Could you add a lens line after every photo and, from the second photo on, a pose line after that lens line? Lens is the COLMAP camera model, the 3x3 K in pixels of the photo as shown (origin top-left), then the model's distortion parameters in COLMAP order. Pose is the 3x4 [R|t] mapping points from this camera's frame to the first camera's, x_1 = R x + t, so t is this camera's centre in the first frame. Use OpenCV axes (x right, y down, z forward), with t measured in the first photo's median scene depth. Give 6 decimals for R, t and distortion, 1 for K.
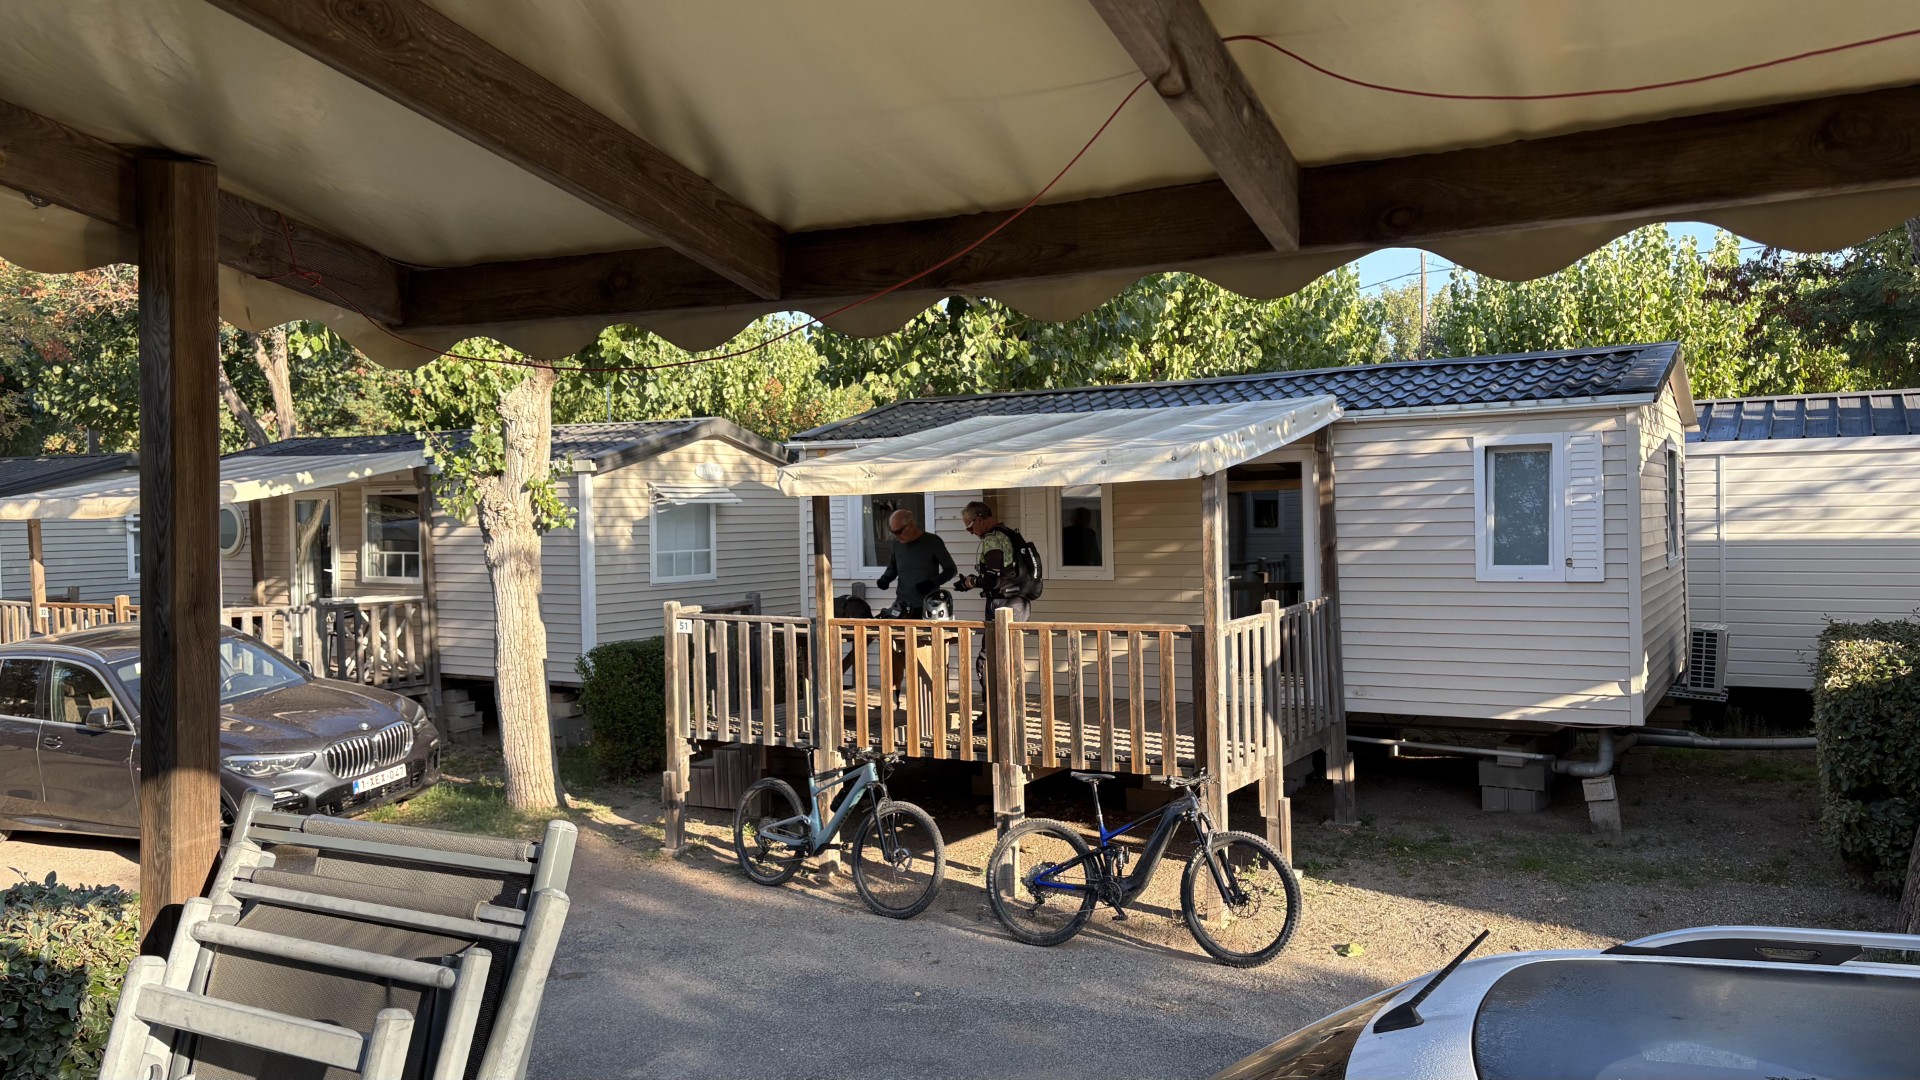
lens RADIAL K [[1472.1, 0, 959.1], [0, 1472.1, 533.4], [0, 0, 1]] dist [0.054812, -0.061919]
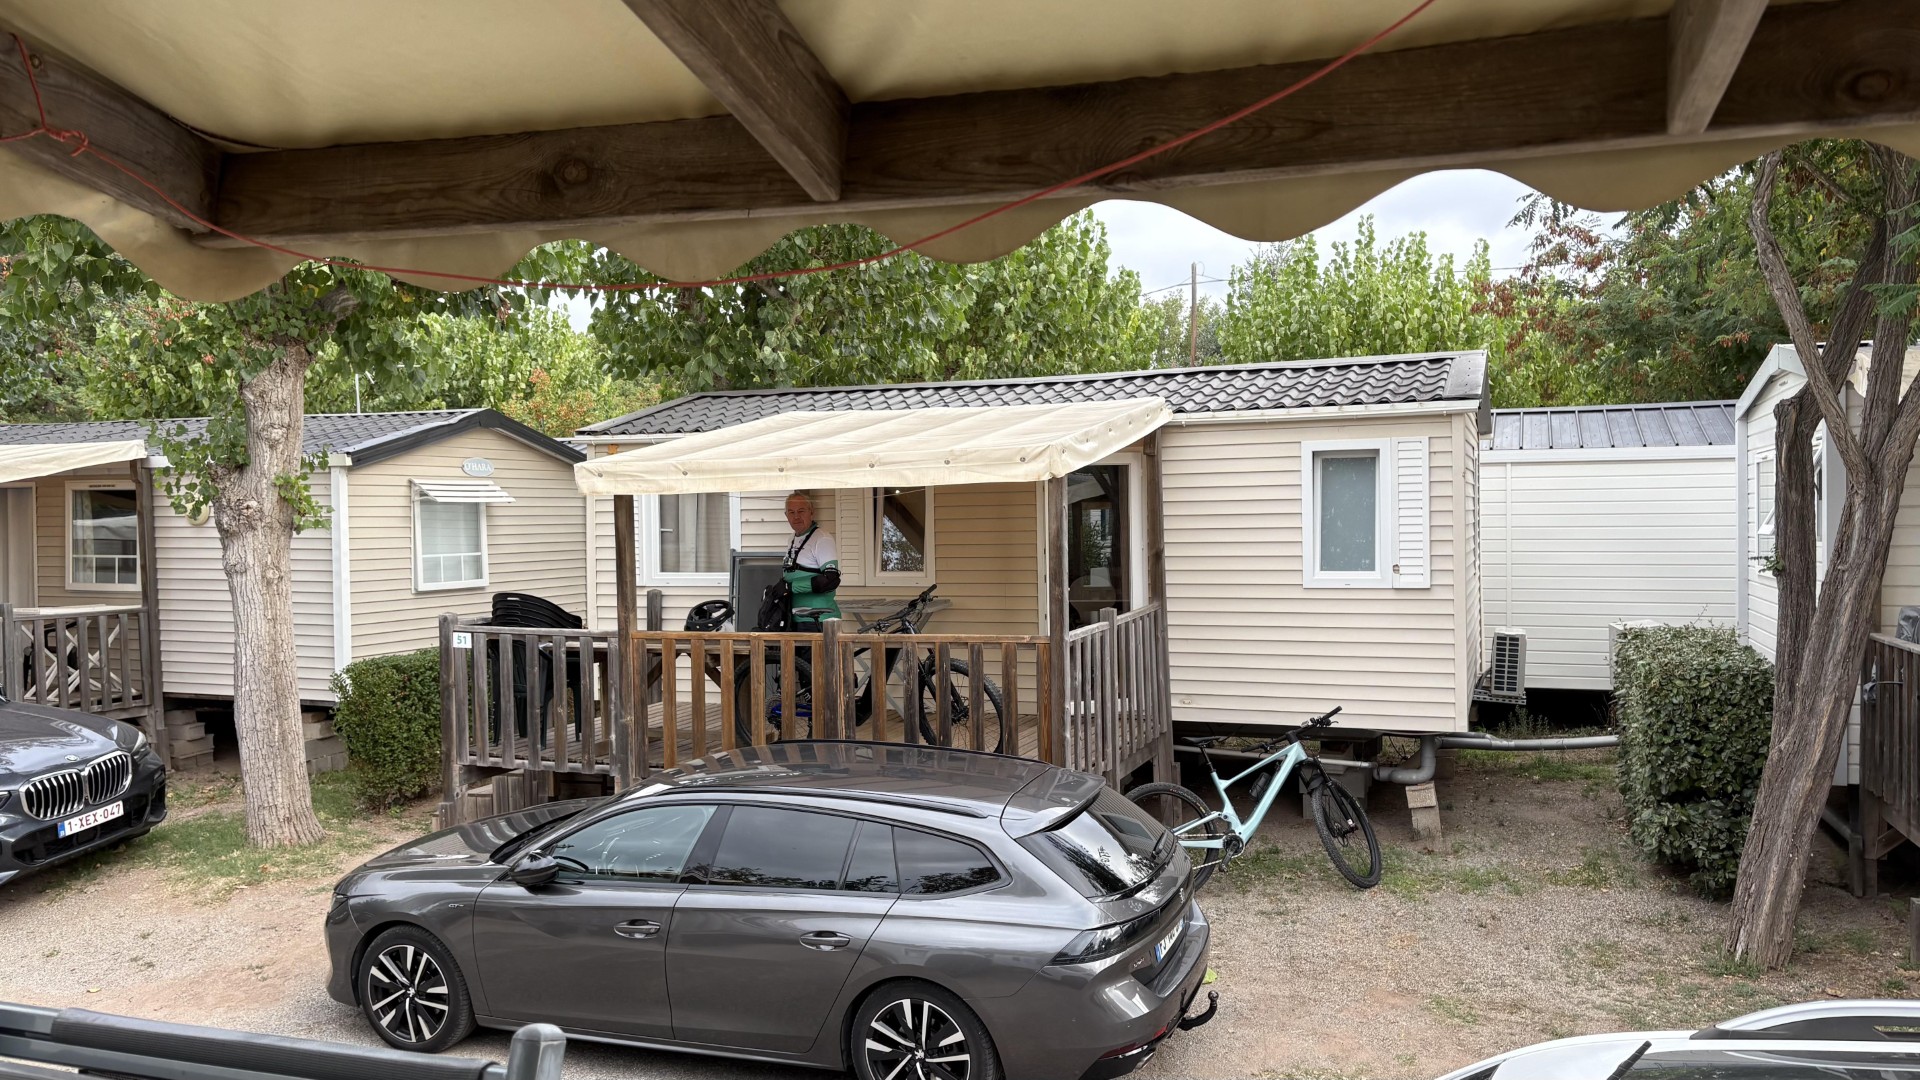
lens RADIAL K [[1468.8, 0, 961.9], [0, 1468.8, 531.0], [0, 0, 1]] dist [0.023491, 0.001207]
pose [[0.986187, 0.004161, 0.165583, -0.037124], [-0.003693, 0.999988, -0.003129, -0.001475], [-0.165594, 0.002475, 0.986191, 0.070111]]
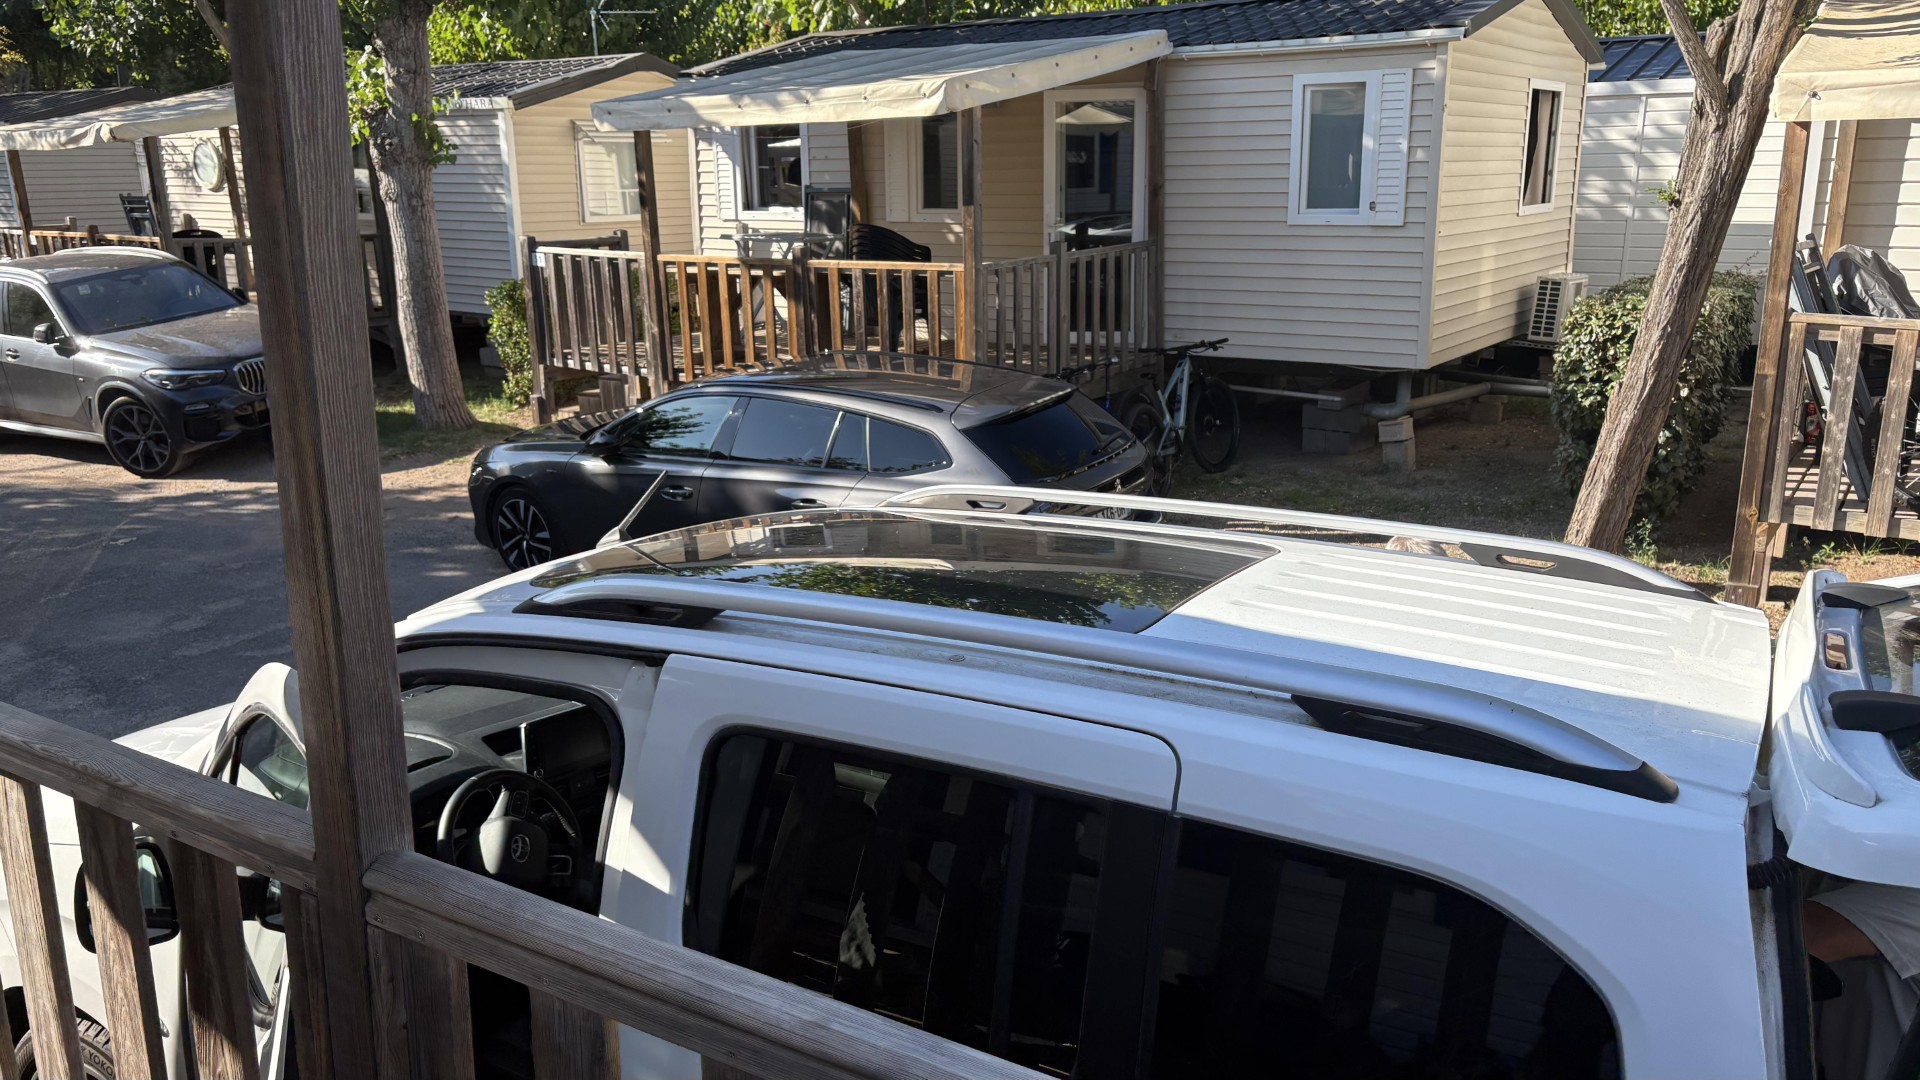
lens RADIAL K [[1472.1, 0, 959.1], [0, 1472.1, 533.4], [0, 0, 1]] dist [0.054812, -0.061919]
pose [[0.996723, 0.030421, -0.074952, 0.204656], [-0.012278, 0.972748, 0.231539, 0.006017], [0.079953, -0.229860, 0.969934, -0.046659]]
